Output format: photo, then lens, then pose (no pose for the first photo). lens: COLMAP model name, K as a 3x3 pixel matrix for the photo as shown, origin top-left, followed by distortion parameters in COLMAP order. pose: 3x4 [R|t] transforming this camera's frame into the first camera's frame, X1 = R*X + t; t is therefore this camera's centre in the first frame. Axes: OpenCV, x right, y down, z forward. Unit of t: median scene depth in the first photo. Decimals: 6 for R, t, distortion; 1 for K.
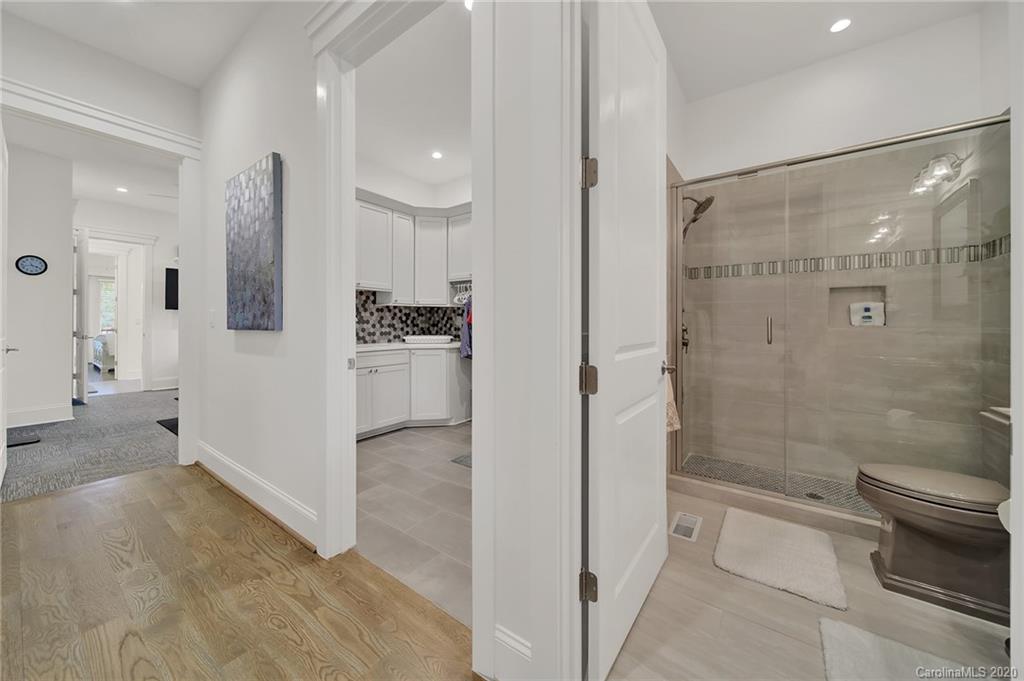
lens RADIAL K [[364.9, 0, 514.3], [0, 364.9, 324.6], [0, 0, 1]] dist [-0.011298, -0.000263]
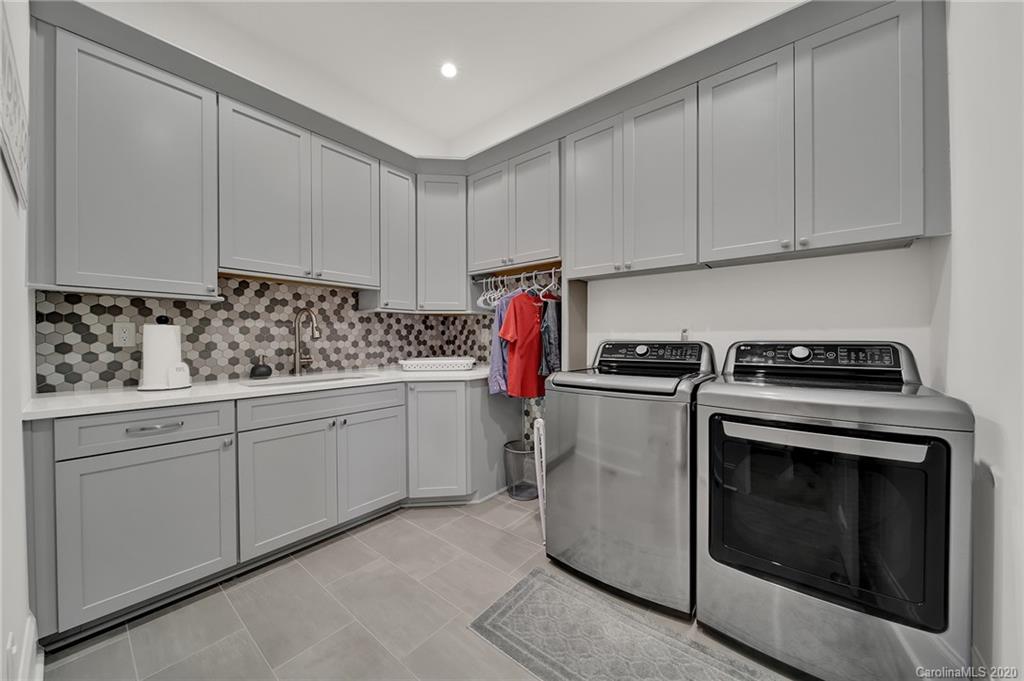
lens RADIAL K [[364.9, 0, 513.2], [0, 364.9, 341.9], [0, 0, 1]] dist [-0.011298, -0.000263]
pose [[0.997496, -0.006177, -0.070457, -0.056954], [0.006429, 0.999974, 0.003349, -0.000493], [0.070434, -0.003794, 0.997509, 0.358746]]
